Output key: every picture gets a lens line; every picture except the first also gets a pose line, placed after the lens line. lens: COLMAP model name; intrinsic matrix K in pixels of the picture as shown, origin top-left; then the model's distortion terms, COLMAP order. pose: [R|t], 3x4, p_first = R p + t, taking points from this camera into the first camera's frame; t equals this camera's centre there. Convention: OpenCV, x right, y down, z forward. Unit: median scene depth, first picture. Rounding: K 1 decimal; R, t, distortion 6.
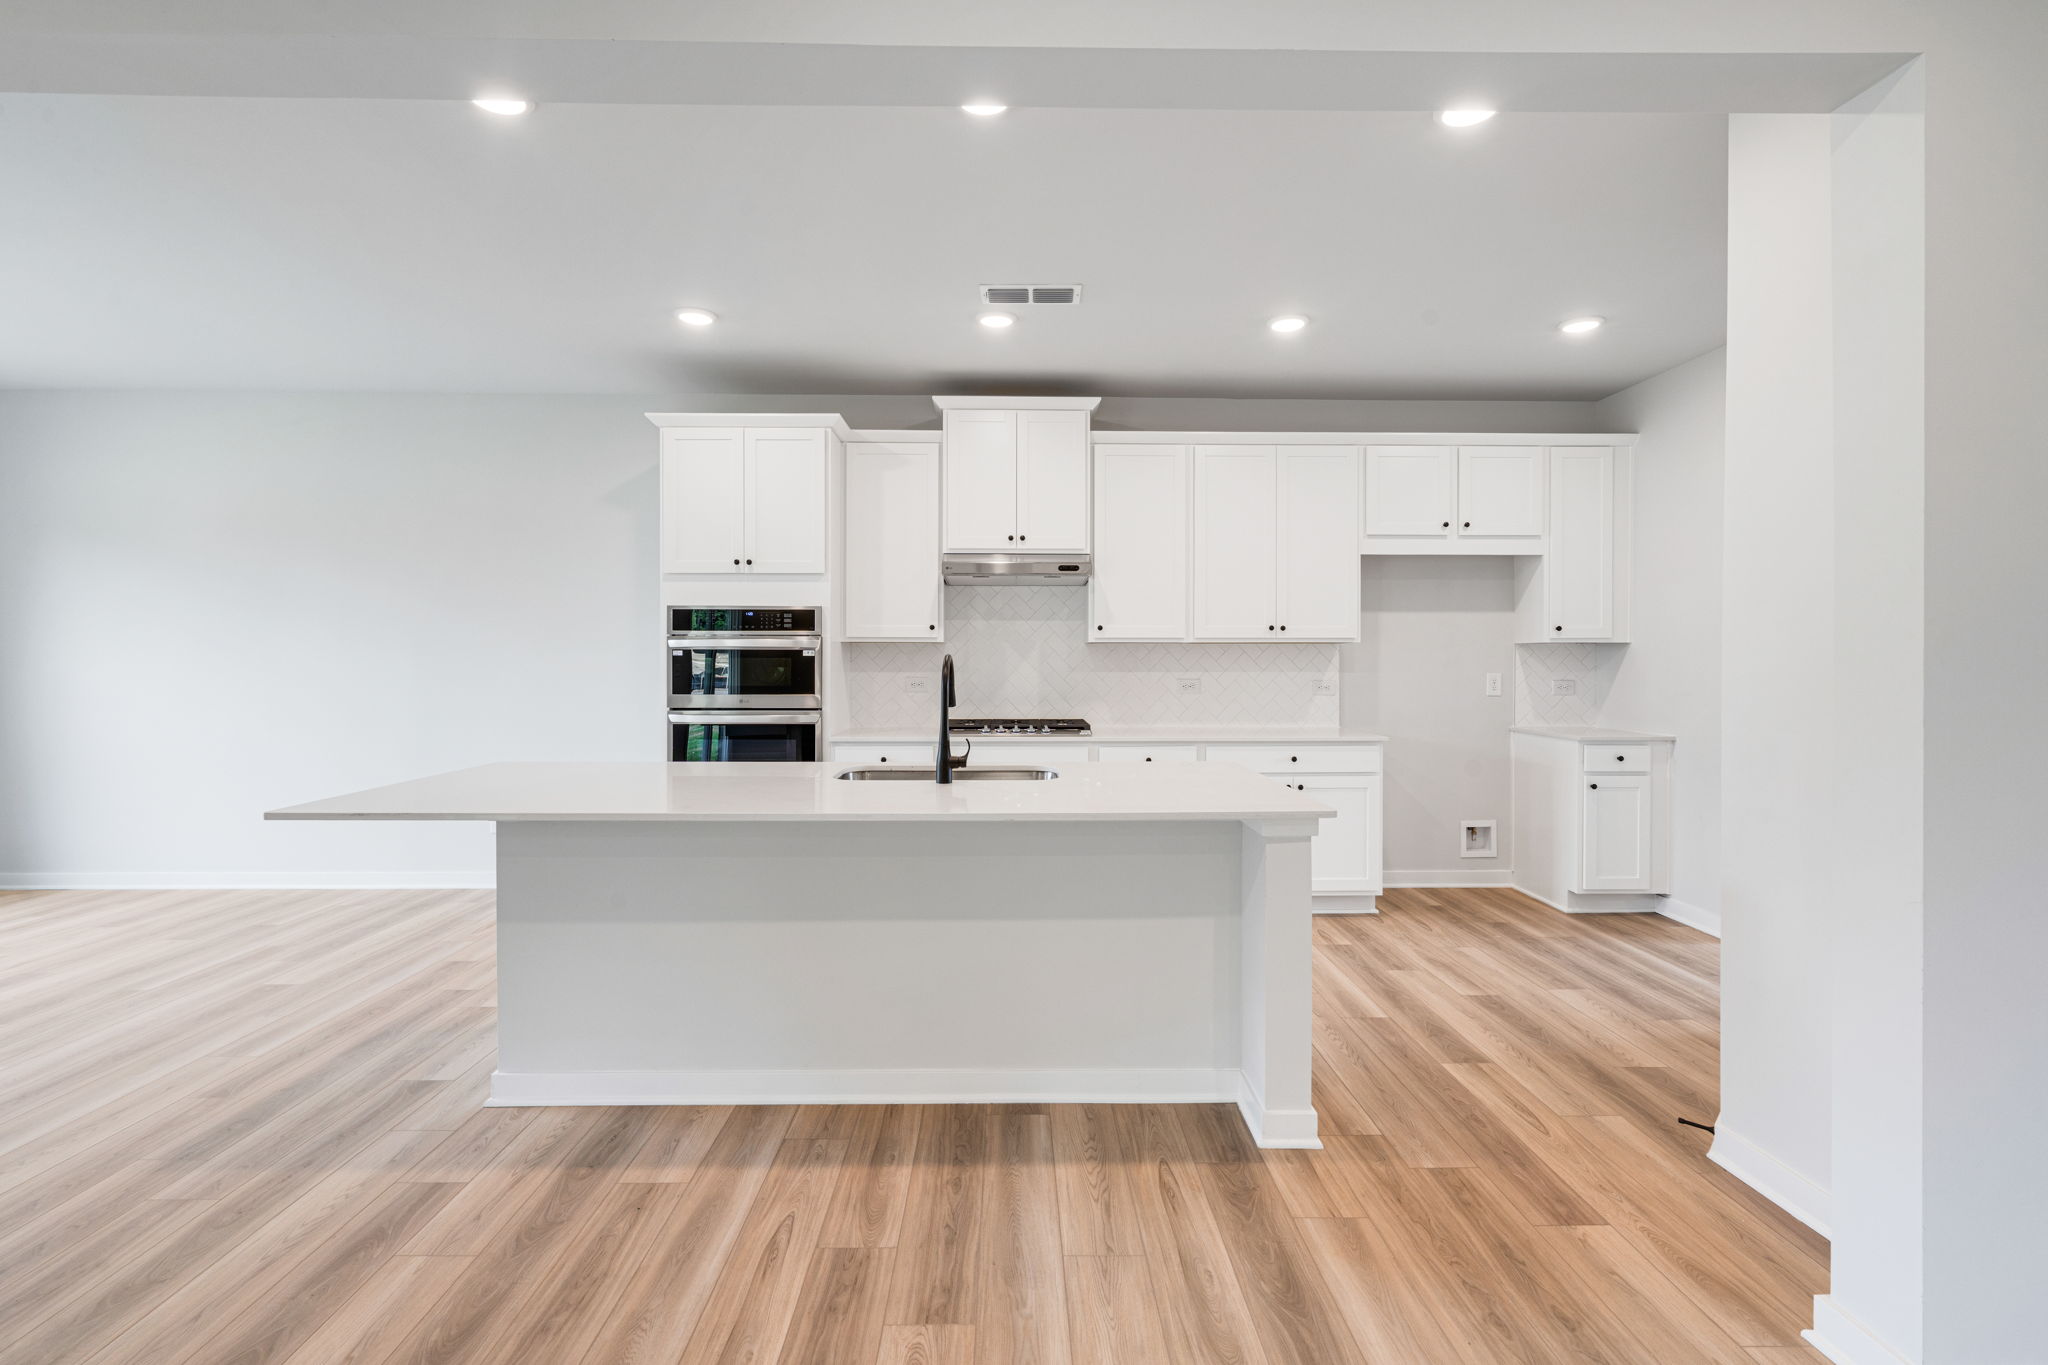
lens RADIAL K [[943.9, 0, 1020.3], [0, 943.9, 673.0], [0, 0, 1]] dist [-0.000608, -0.000564]
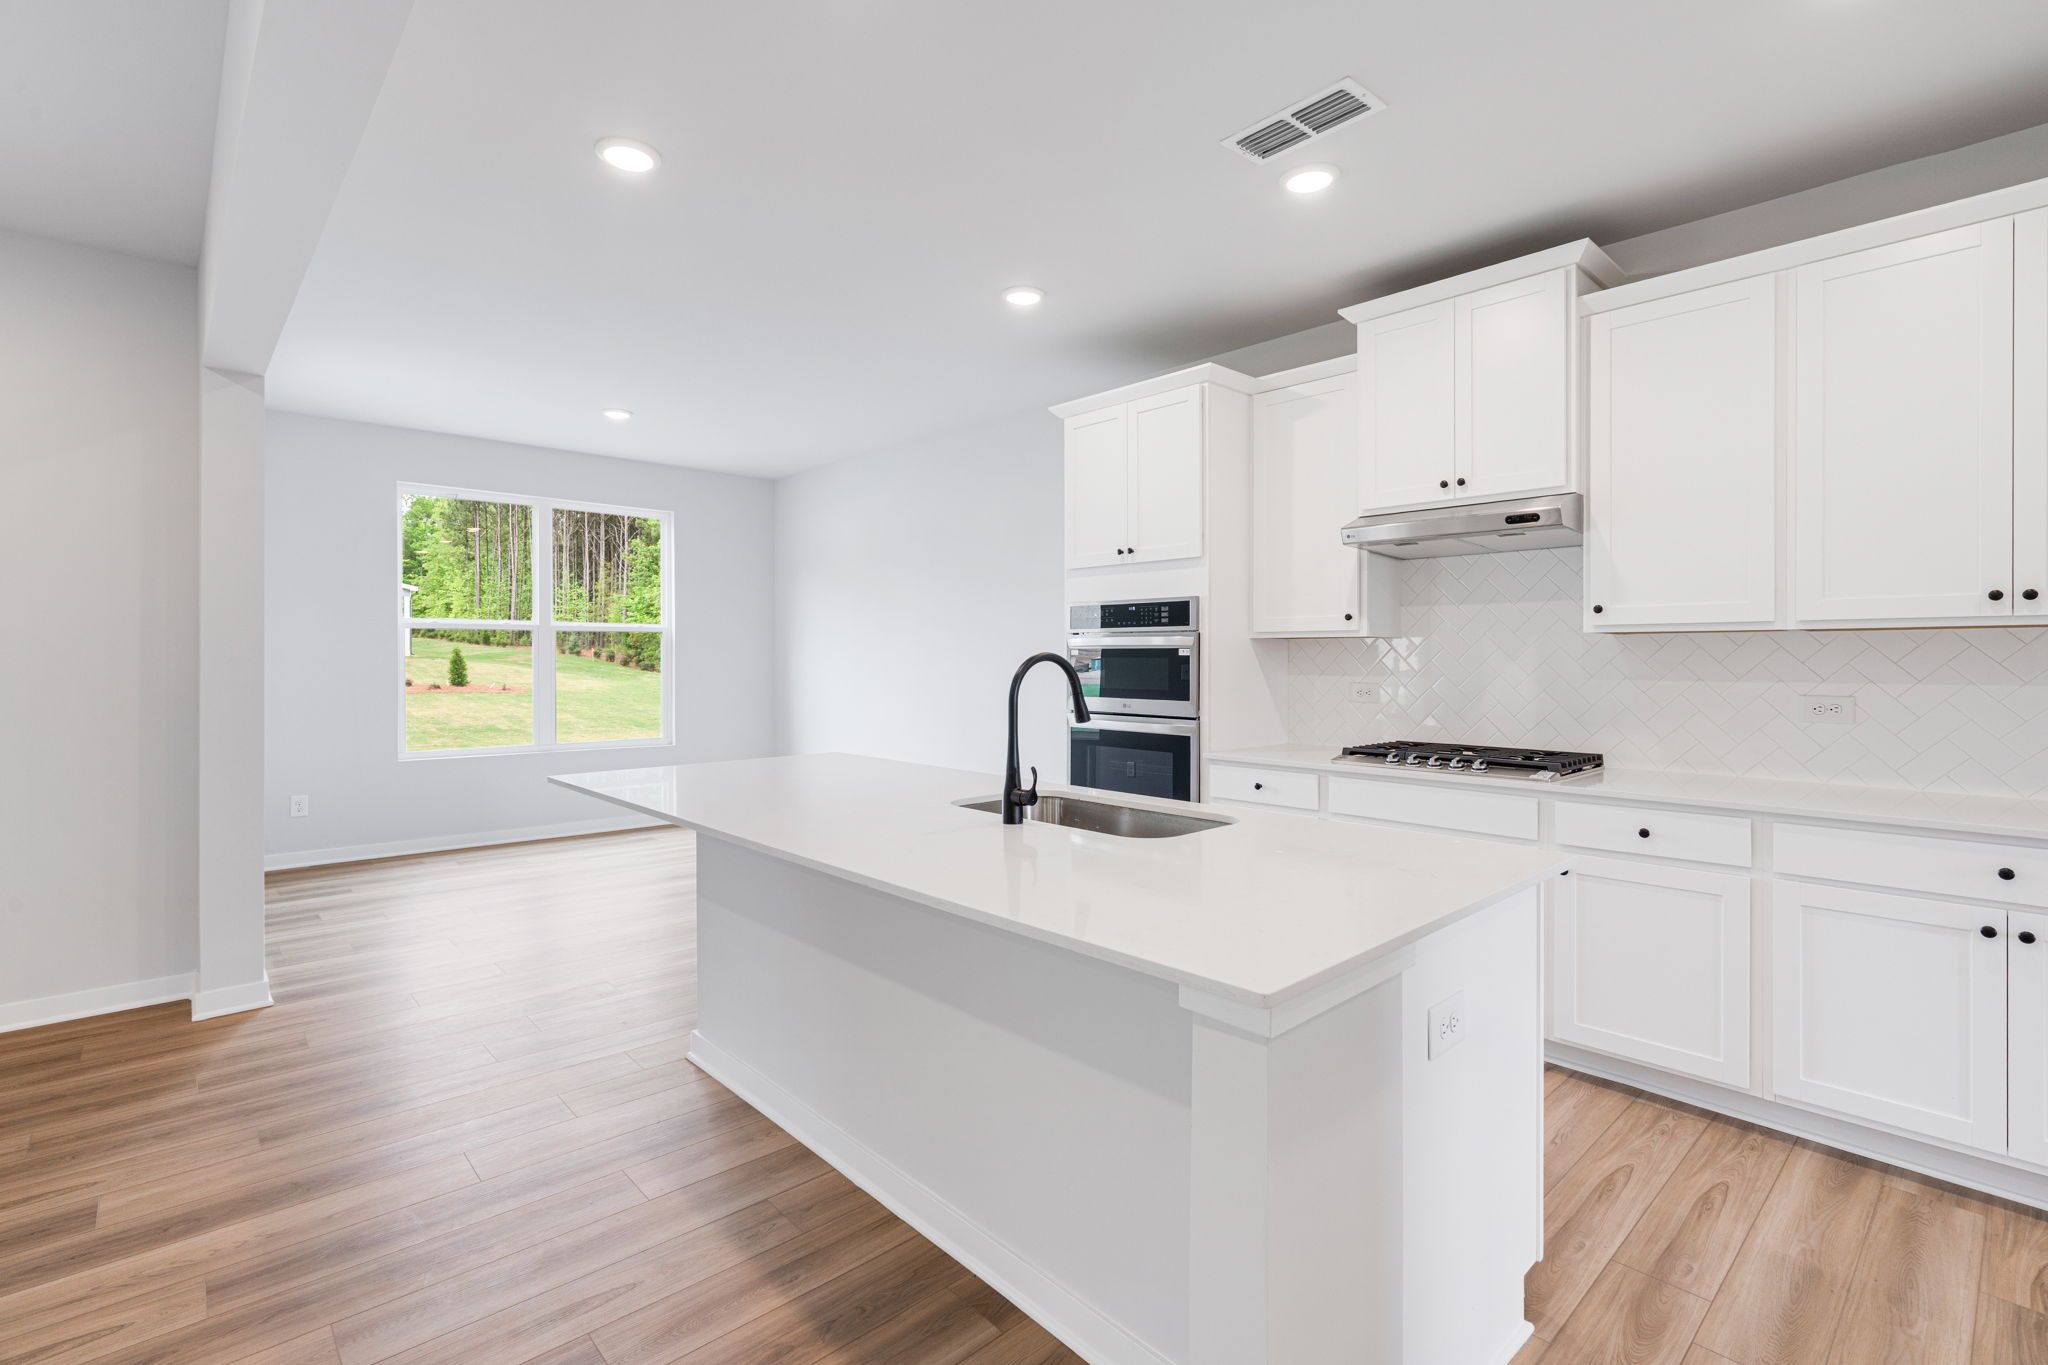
lens RADIAL K [[943.9, 0, 1023.9], [0, 943.9, 668.8], [0, 0, 1]] dist [-0.000608, -0.000564]
pose [[0.666113, 0.009603, -0.745789, 0.313331], [-0.012557, 0.999920, 0.001659, -0.005441], [0.745745, 0.008260, 0.666180, 0.322354]]
